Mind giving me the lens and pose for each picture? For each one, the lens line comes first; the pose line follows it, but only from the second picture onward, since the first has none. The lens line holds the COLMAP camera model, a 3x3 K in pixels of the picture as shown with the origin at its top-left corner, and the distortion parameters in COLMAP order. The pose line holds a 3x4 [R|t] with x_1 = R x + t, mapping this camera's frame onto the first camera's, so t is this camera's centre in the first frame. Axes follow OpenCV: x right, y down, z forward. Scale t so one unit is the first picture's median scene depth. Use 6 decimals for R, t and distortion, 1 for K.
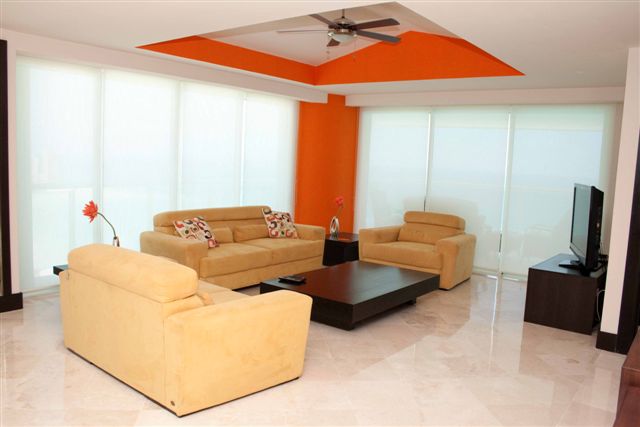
lens RADIAL K [[532.7, 0, 316.3], [0, 532.7, 220.3], [0, 0, 1]] dist [-0.174151, 0.143839]
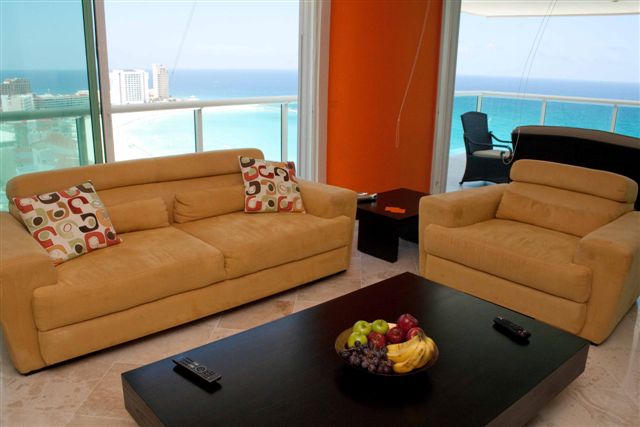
lens RADIAL K [[532.7, 0, 316.3], [0, 532.7, 220.3], [0, 0, 1]] dist [-0.174151, 0.143839]
pose [[0.981520, 0.029320, -0.189101, 0.081852], [0.002351, 0.986271, 0.165121, -0.047387], [0.191346, -0.162514, 0.967975, 0.494854]]
